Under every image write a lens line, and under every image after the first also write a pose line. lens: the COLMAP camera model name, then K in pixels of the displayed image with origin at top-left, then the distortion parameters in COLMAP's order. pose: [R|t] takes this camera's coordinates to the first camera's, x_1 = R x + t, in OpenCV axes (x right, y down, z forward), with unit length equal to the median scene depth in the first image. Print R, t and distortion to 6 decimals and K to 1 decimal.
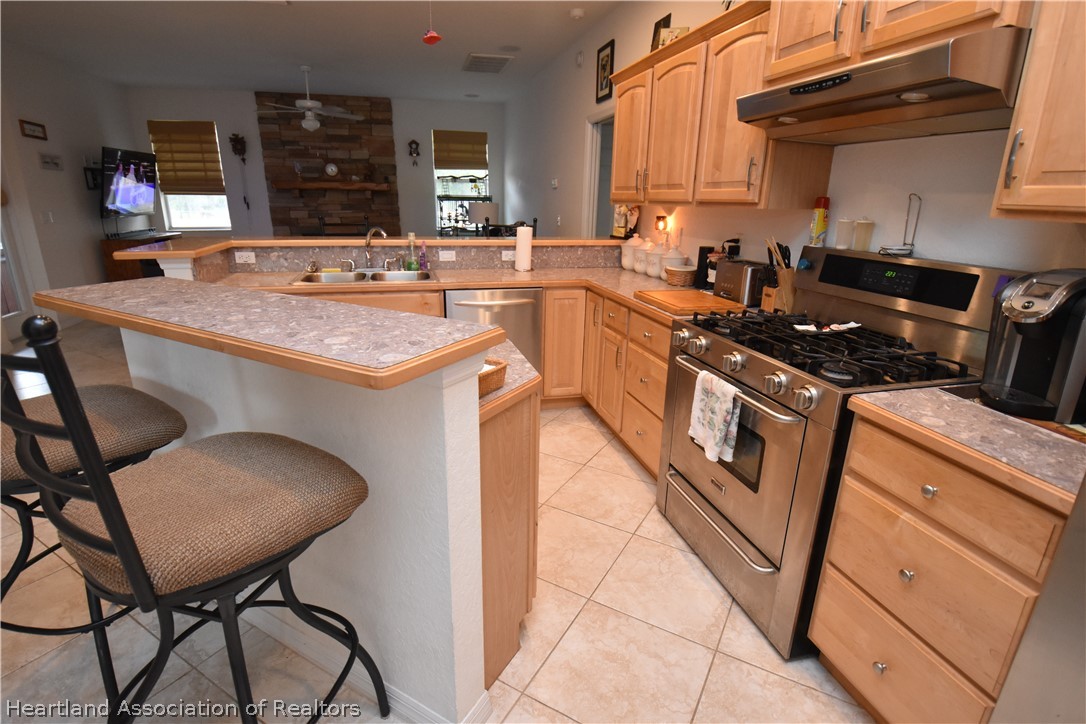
lens RADIAL K [[532.4, 0, 543.0], [0, 532.4, 362.0], [0, 0, 1]] dist [-0.003144, -0.000434]
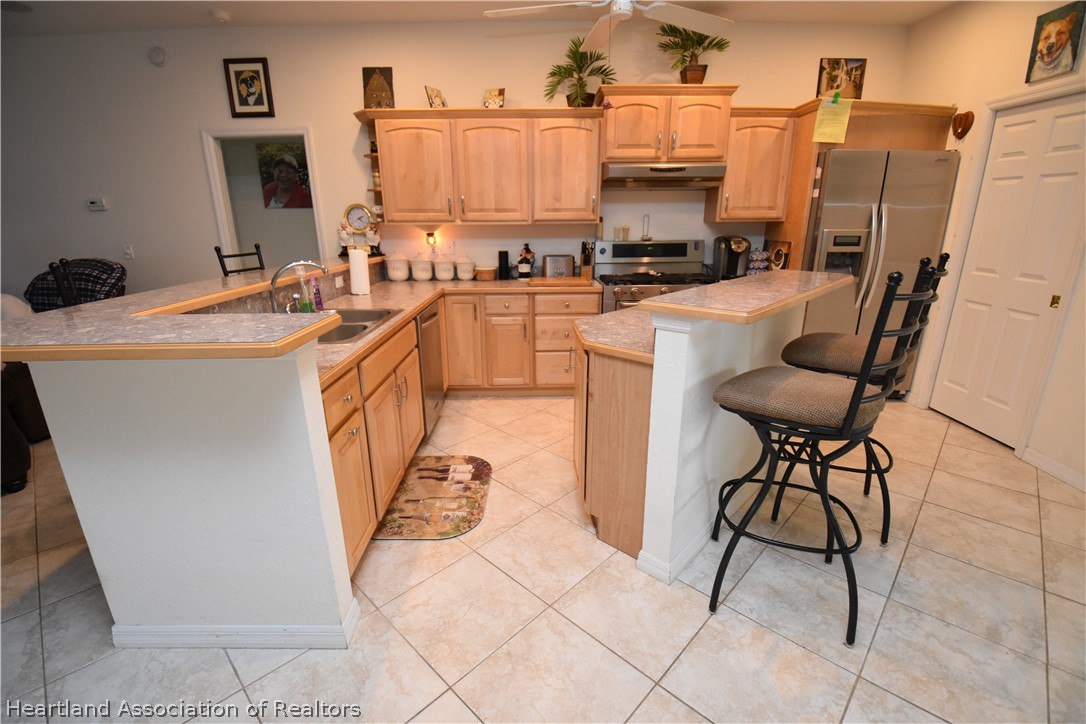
lens RADIAL K [[474.6, 0, 540.0], [0, 474.6, 364.5], [0, 0, 1]] dist [0.000955, -0.015350]
pose [[0.244693, -0.288228, 0.925770, -1.007246], [0.293404, 0.932042, 0.212630, -0.169667], [-0.924143, 0.219595, 0.312632, 0.548521]]
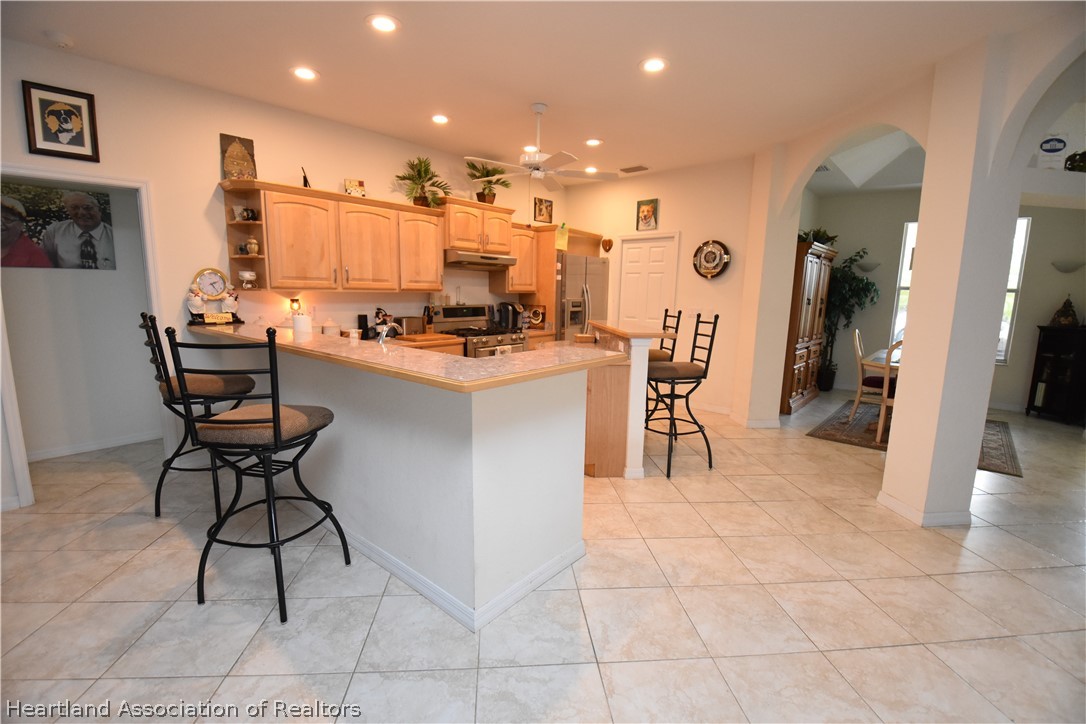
lens RADIAL K [[474.6, 0, 540.0], [0, 474.6, 364.5], [0, 0, 1]] dist [0.000955, -0.015350]
pose [[-0.560724, -0.148960, 0.814493, -1.269468], [0.221431, 0.920879, 0.320857, -0.429510], [-0.797845, 0.360267, -0.483374, 1.333908]]
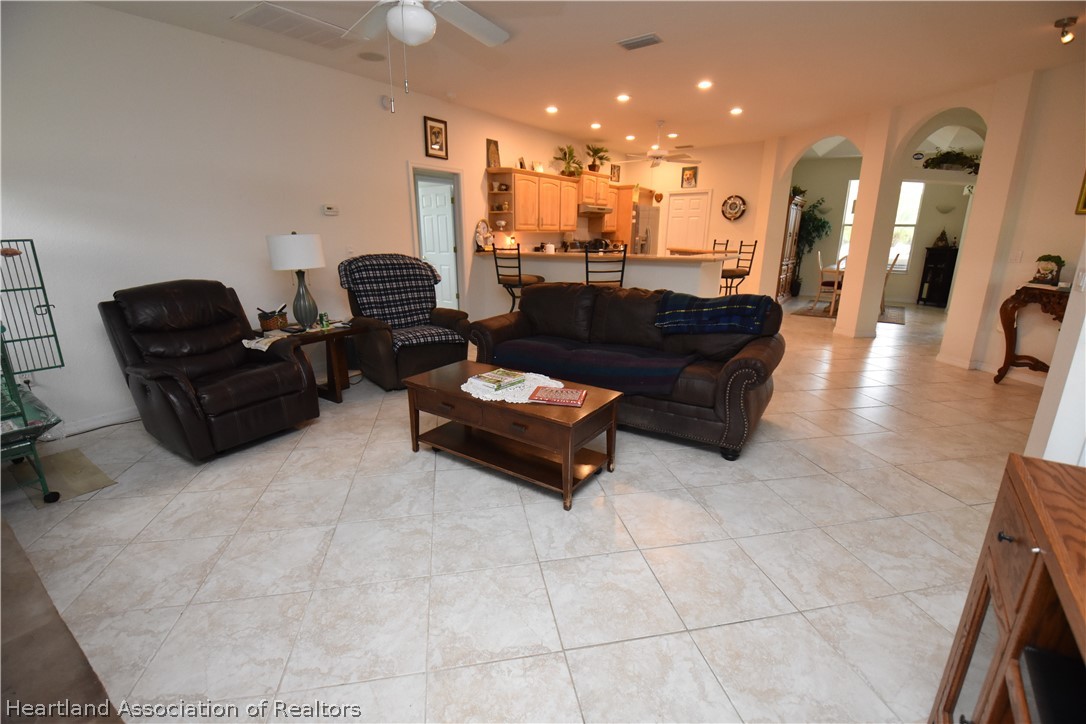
lens RADIAL K [[474.6, 0, 540.0], [0, 474.6, 364.5], [0, 0, 1]] dist [0.000955, -0.015350]
pose [[-0.645670, -0.215321, 0.732631, -1.634858], [0.217476, 0.867839, 0.446721, -0.782420], [-0.731994, 0.447764, -0.513510, 2.526686]]
